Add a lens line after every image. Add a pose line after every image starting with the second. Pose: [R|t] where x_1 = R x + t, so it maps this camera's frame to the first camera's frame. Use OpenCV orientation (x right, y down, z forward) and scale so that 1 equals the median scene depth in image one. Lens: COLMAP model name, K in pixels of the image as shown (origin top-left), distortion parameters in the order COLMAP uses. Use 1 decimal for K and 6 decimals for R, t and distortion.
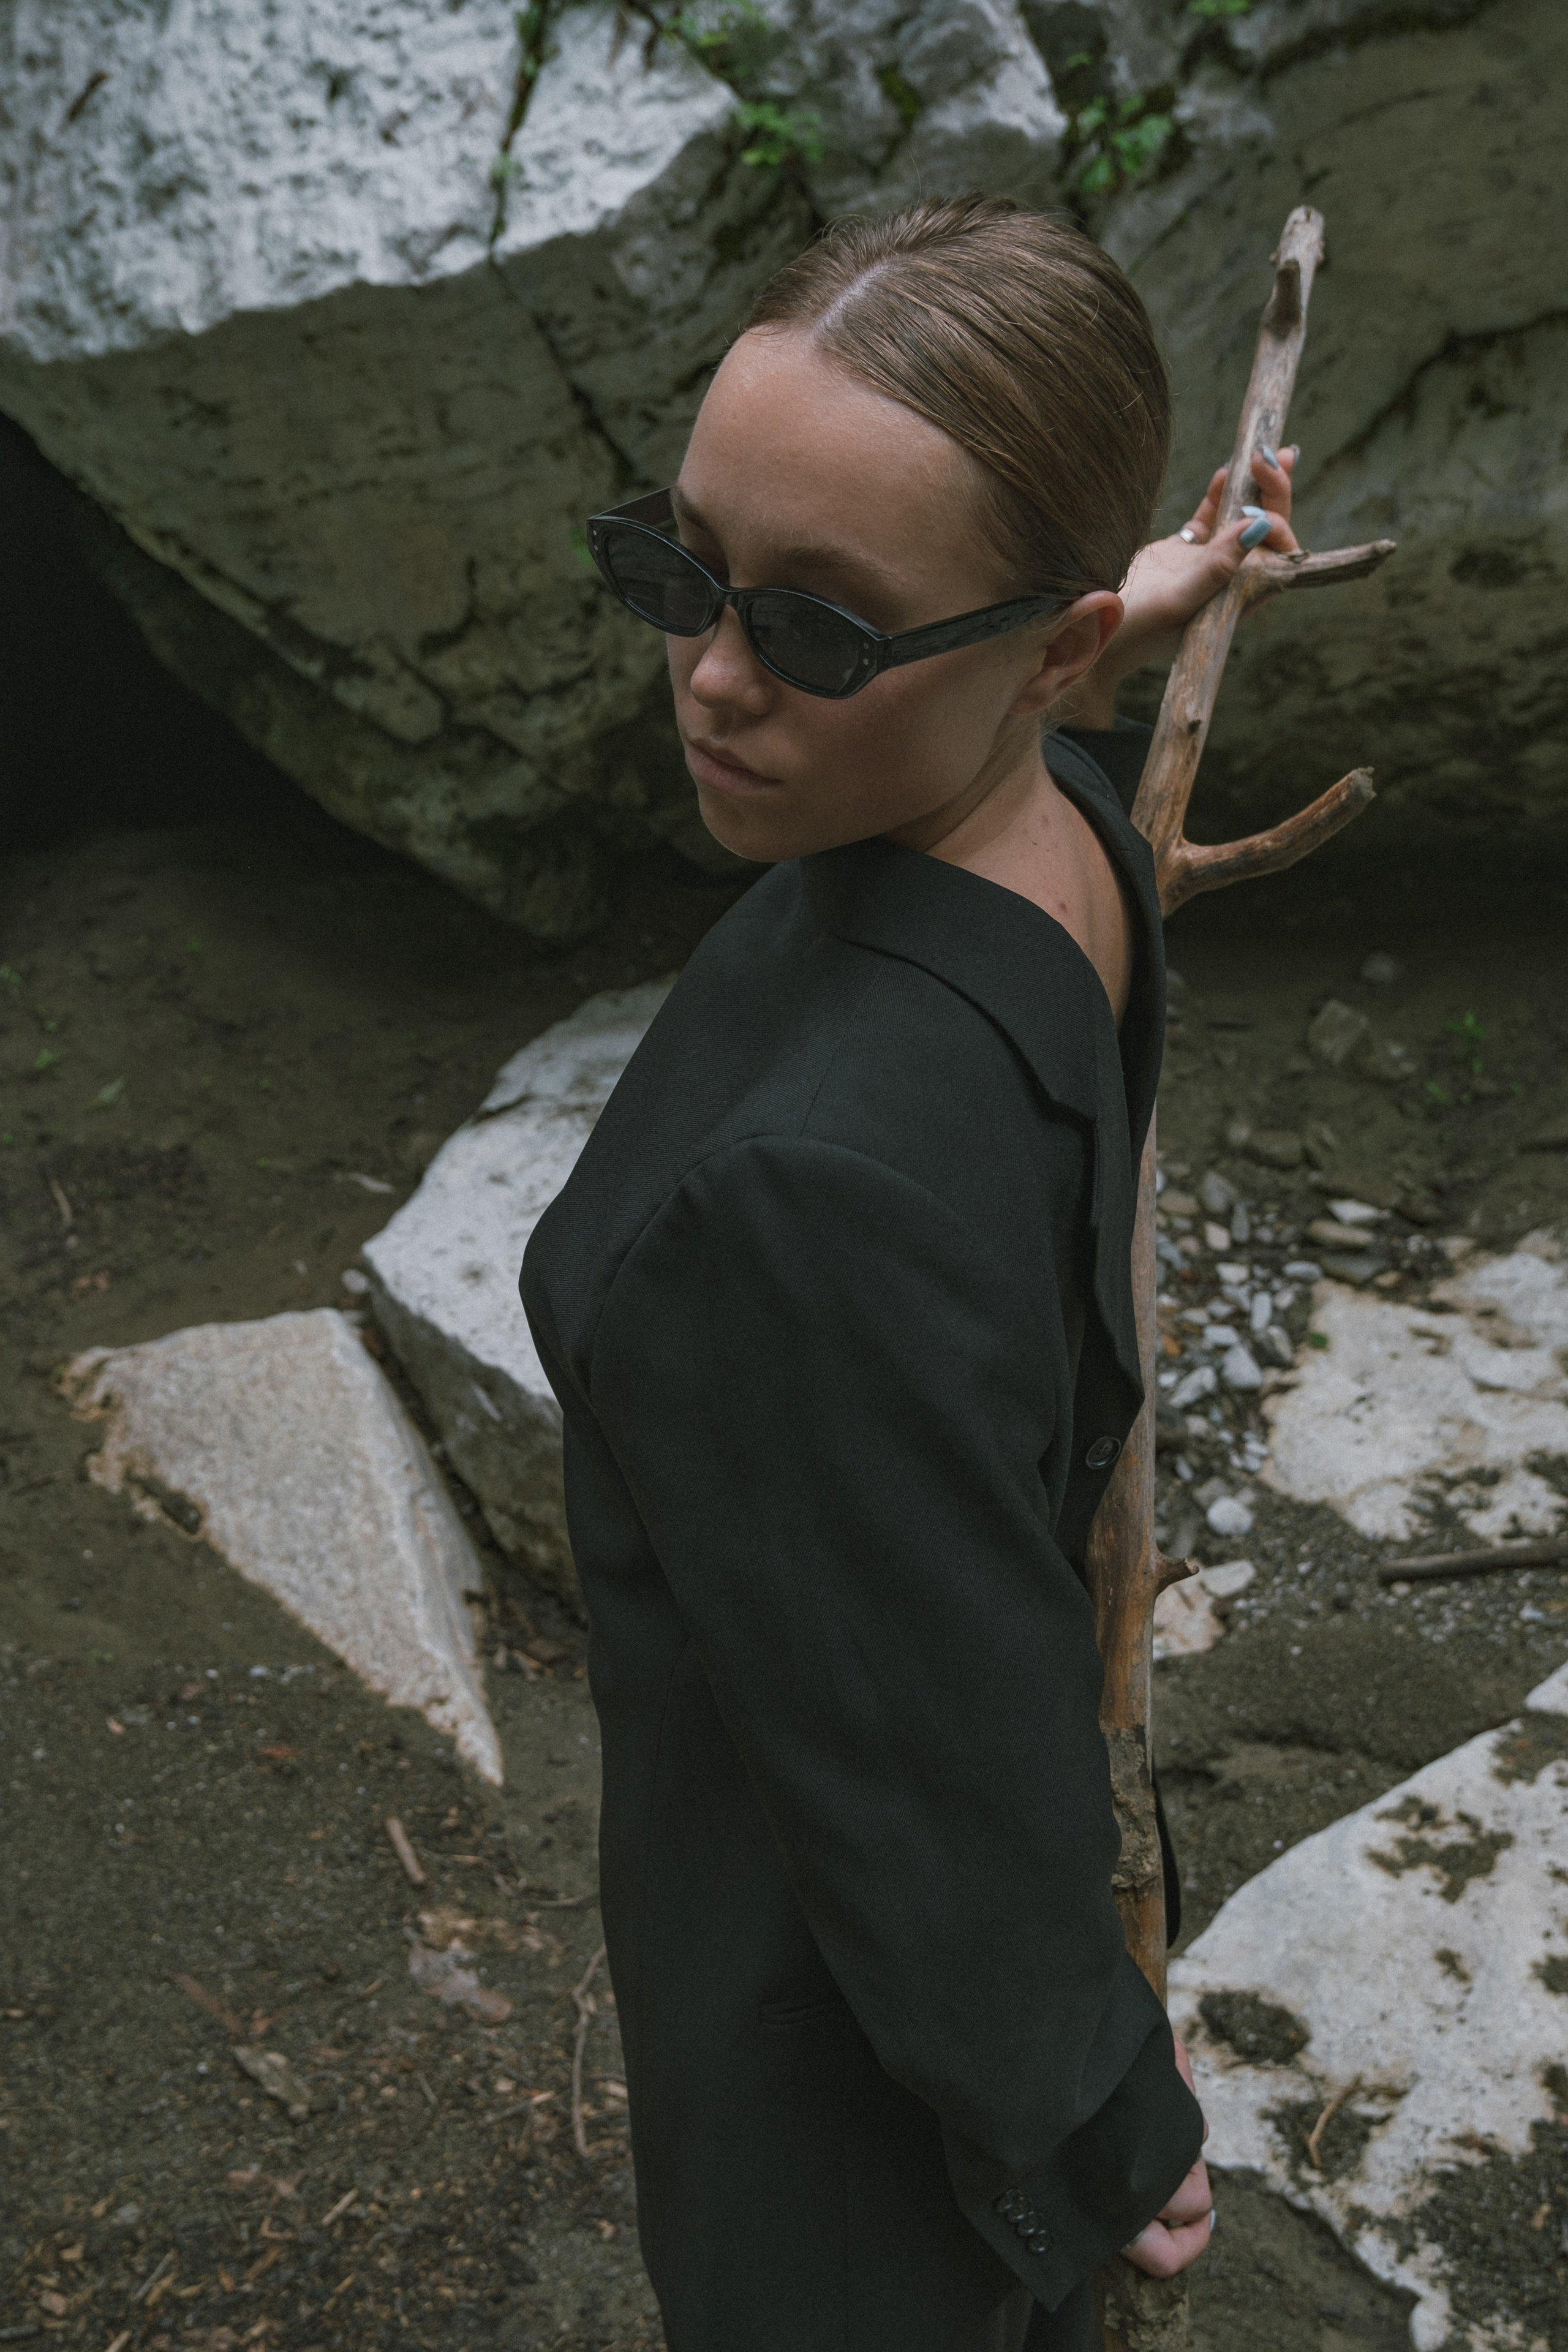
lens RADIAL K [[2314.1, 0, 780.6], [0, 2314.1, 1170.0], [0, 0, 1]] dist [0.070915, 0.012803]
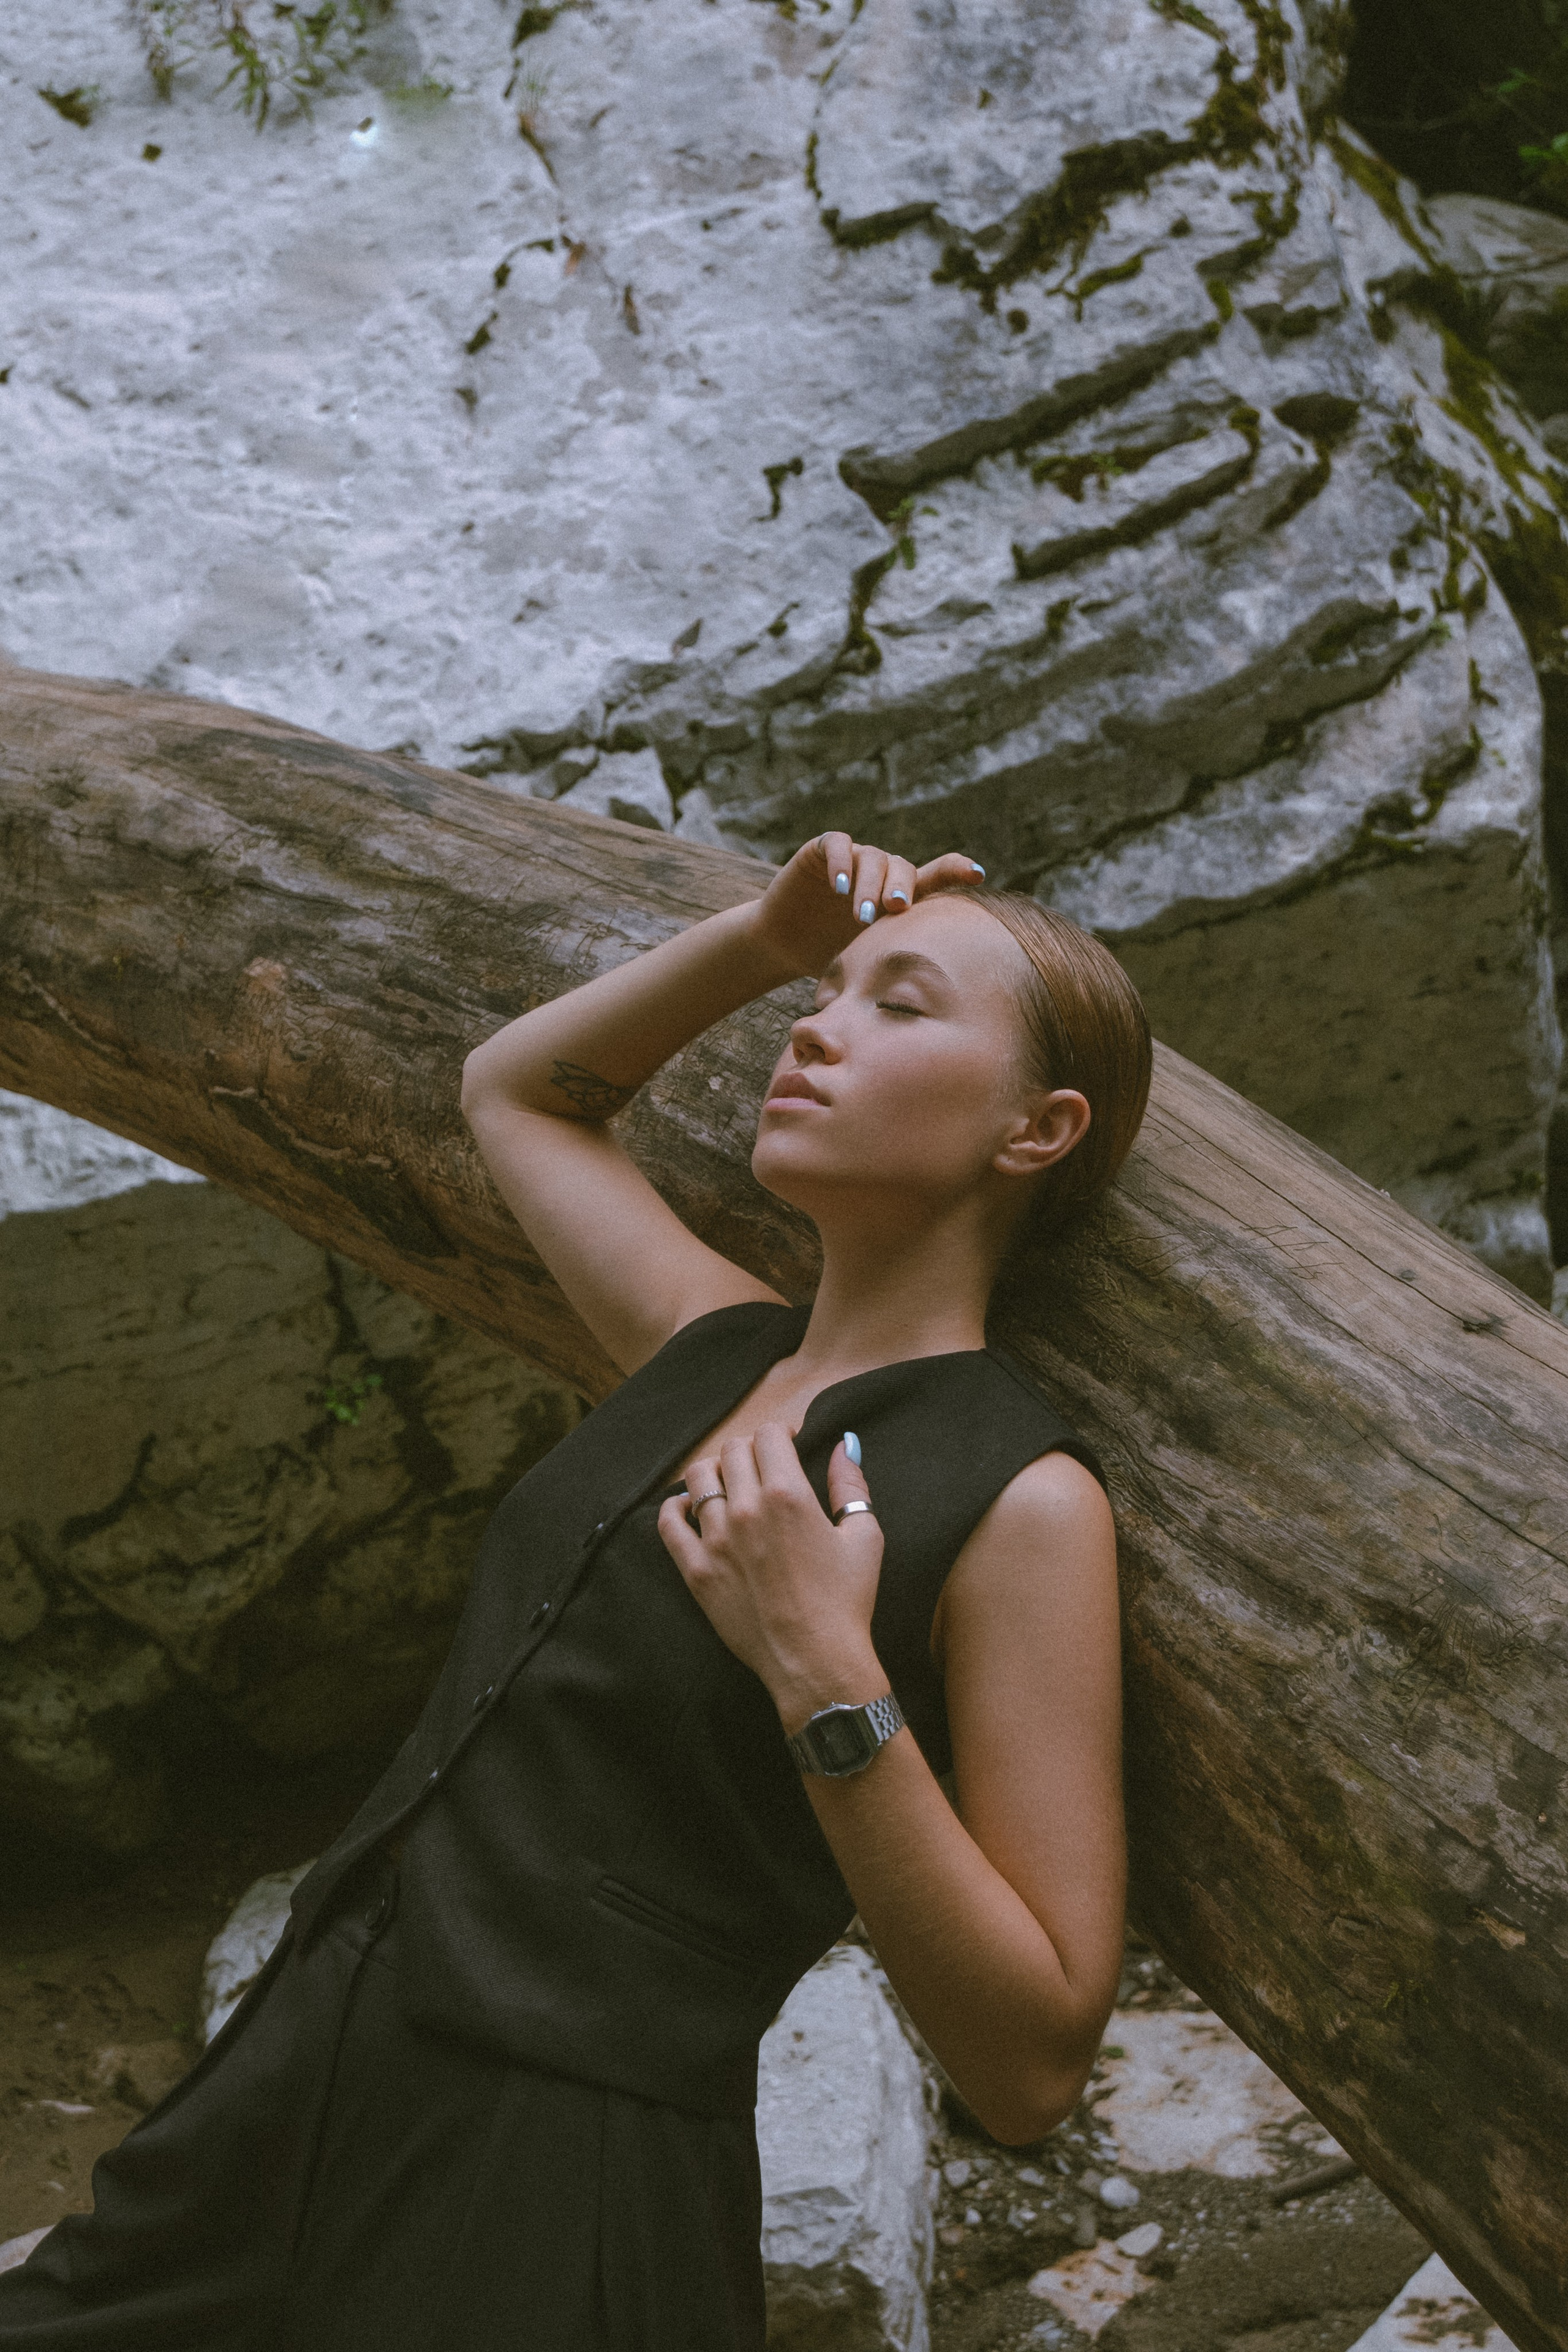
lens RADIAL K [[3377.6, 0, 784.0], [0, 3377.6, 1176.0], [0, 0, 1]] dist [-0.022660, -0.028801]
pose [[0.910801, -0.037407, 0.411147, -0.546280], [0.183578, 0.928708, -0.322180, 0.174450], [-0.369784, 0.368920, 0.852736, -0.438323]]
